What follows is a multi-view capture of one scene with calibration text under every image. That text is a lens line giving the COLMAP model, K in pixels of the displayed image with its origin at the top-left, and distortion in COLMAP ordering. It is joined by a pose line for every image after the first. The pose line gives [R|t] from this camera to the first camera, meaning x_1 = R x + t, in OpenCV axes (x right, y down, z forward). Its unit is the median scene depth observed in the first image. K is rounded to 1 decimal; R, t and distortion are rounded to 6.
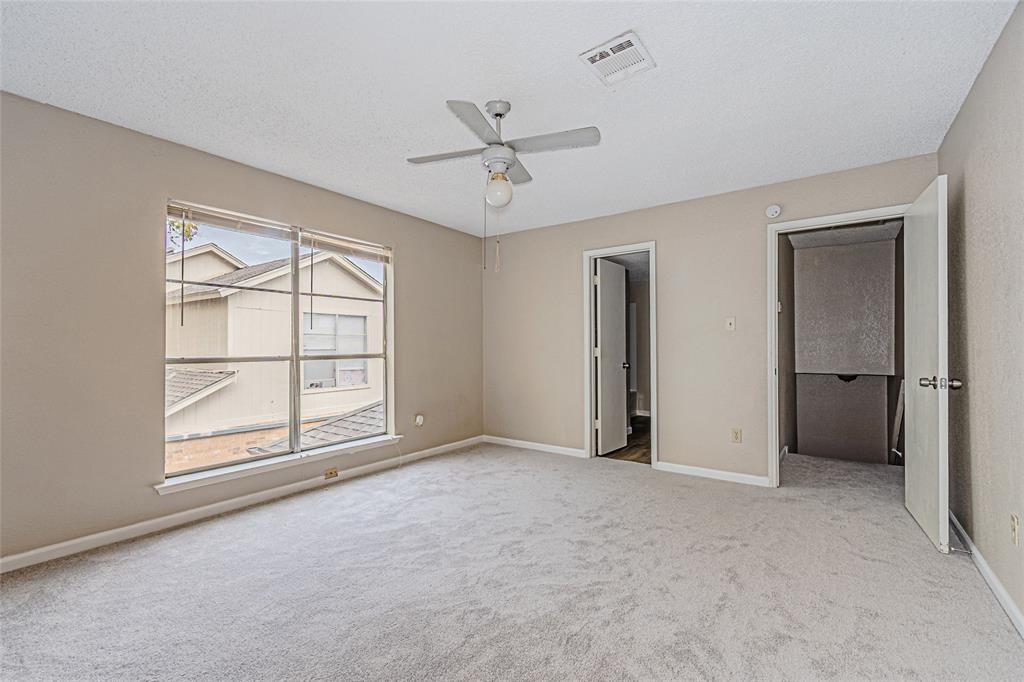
lens RADIAL K [[447.4, 0, 513.8], [0, 447.4, 337.9], [0, 0, 1]] dist [0.010341, -0.003111]
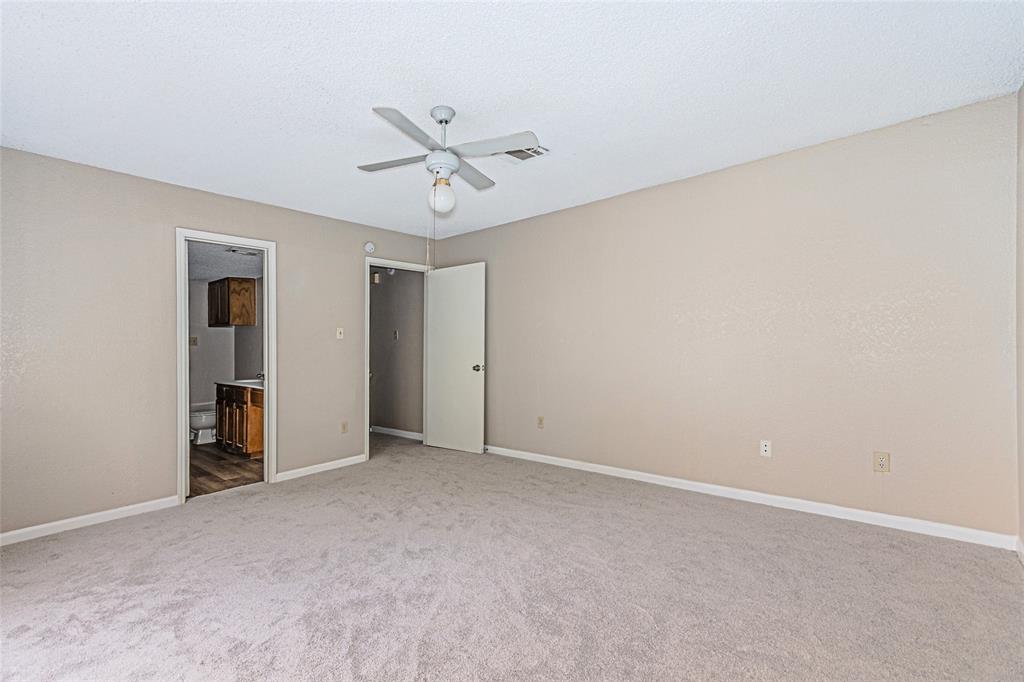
lens RADIAL K [[447.4, 0, 503.8], [0, 447.4, 344.6], [0, 0, 1]] dist [0.010341, -0.003111]
pose [[0.075455, 0.011421, 0.997084, -0.692620], [-0.002949, 0.999933, -0.011230, 0.012289], [-0.997145, -0.002093, 0.075484, 0.519811]]
